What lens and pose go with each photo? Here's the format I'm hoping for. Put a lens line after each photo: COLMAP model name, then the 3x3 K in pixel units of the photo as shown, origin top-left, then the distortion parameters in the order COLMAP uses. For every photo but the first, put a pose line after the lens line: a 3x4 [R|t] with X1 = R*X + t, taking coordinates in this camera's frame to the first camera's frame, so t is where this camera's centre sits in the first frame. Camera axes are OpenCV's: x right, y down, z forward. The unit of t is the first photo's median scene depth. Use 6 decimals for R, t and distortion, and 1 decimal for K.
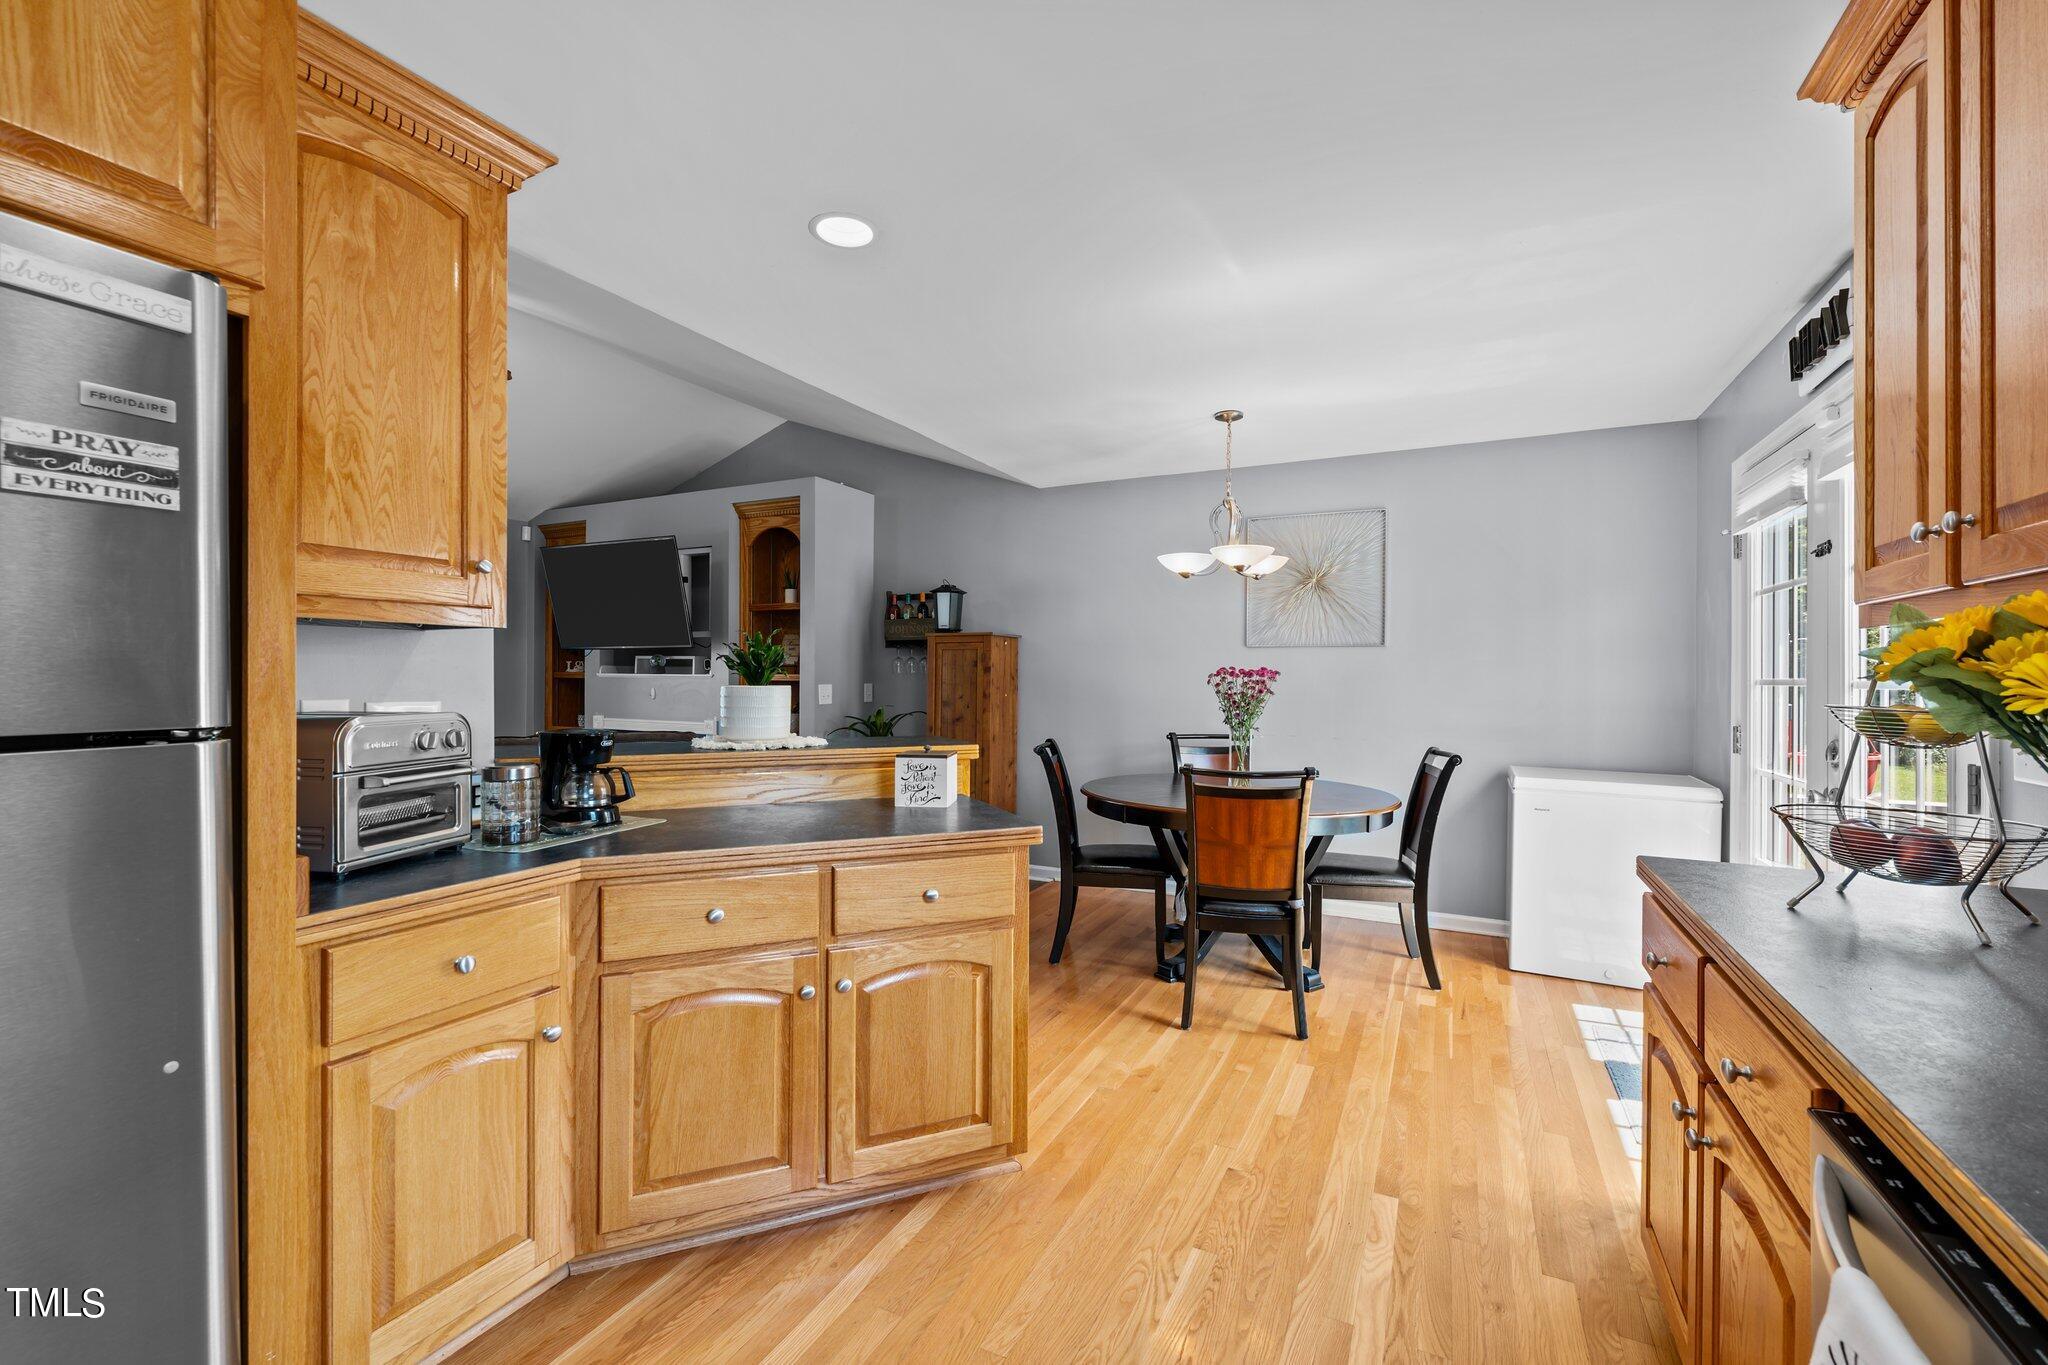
lens RADIAL K [[847.6, 0, 1028.5], [0, 847.6, 676.5], [0, 0, 1]] dist [0.000561, 0.000143]
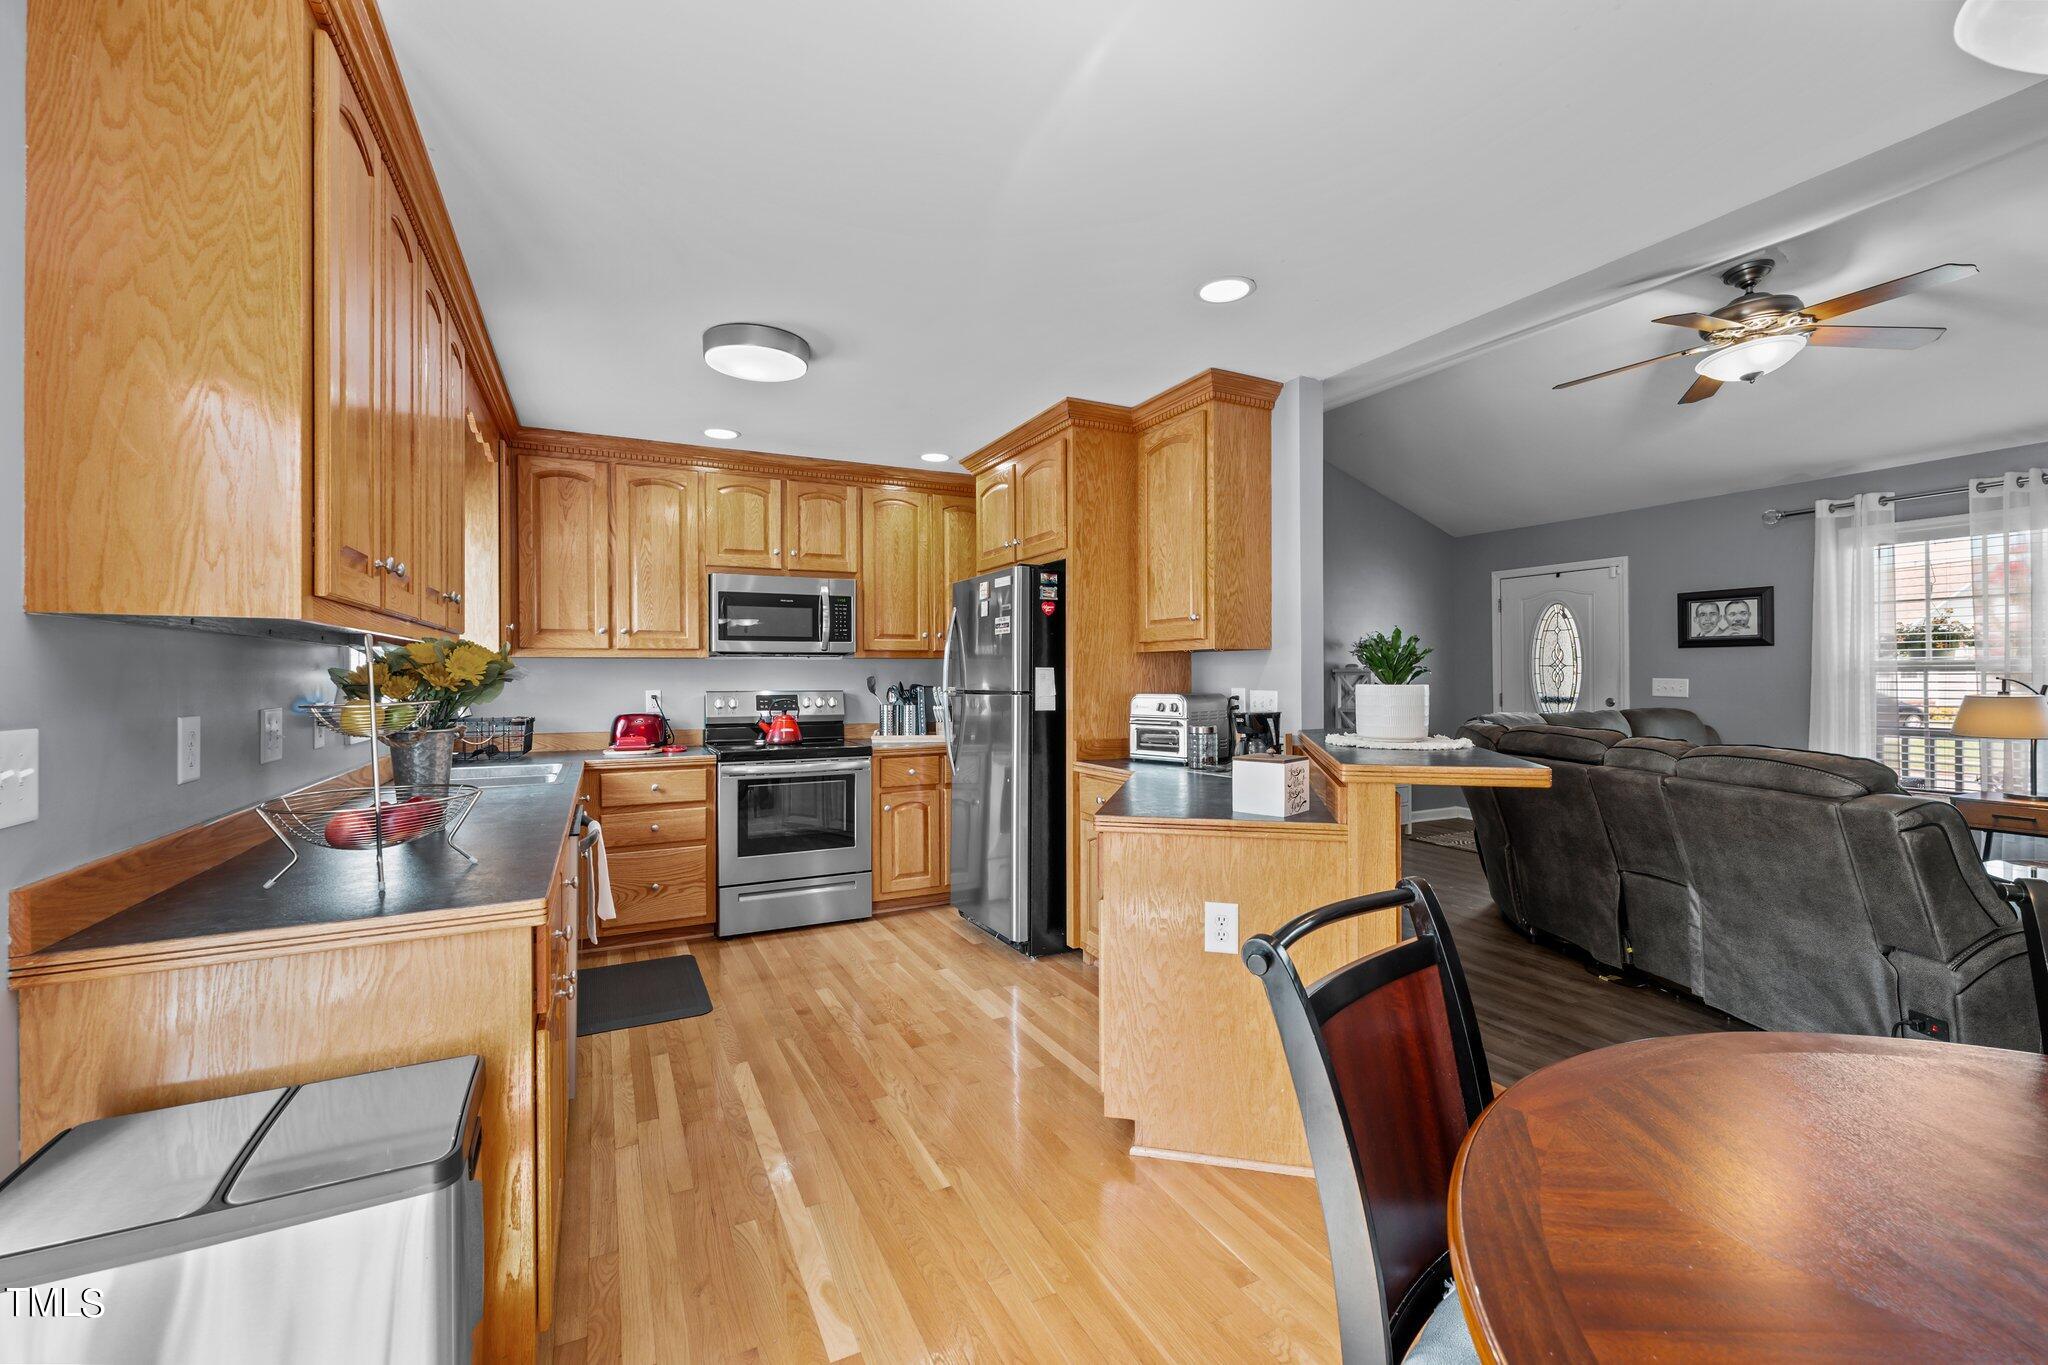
lens RADIAL K [[847.6, 0, 1024.3], [0, 847.6, 678.5], [0, 0, 1]] dist [0.000561, 0.000143]
pose [[-0.611912, 0.005828, -0.790904, 1.186203], [0.004411, 0.999982, 0.003956, -0.004096], [0.790914, -0.001069, -0.611927, 2.054198]]
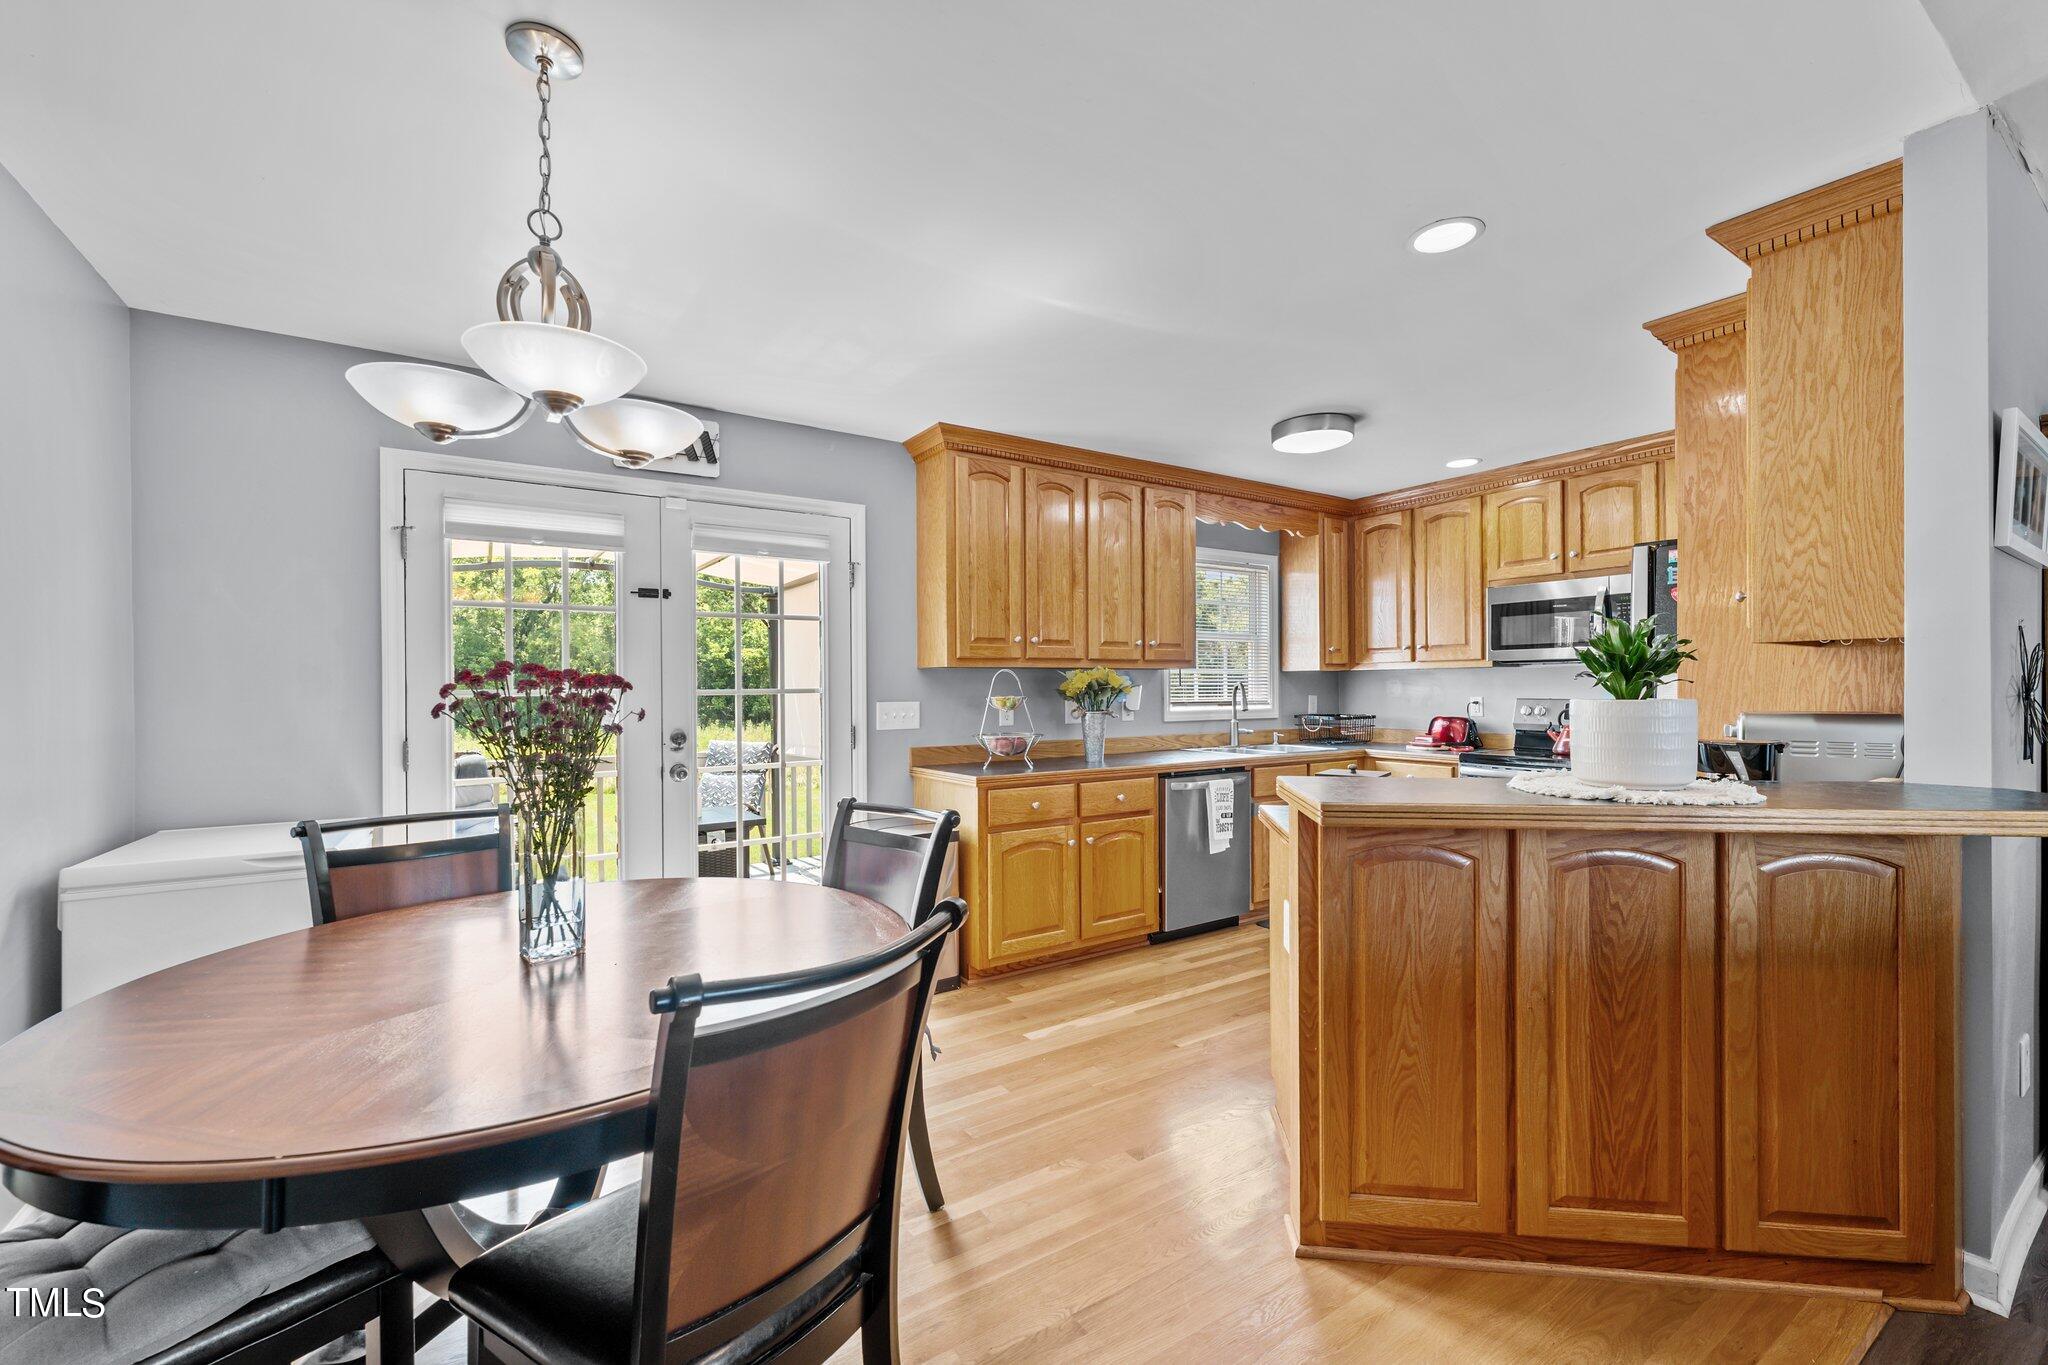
lens RADIAL K [[847.6, 0, 1012.5], [0, 847.6, 695.5], [0, 0, 1]] dist [0.000561, 0.000143]
pose [[-0.849547, 0.000255, 0.527512, -0.433711], [0.006183, 0.999936, 0.009474, -0.003084], [-0.527476, 0.011310, -0.849495, 2.913782]]
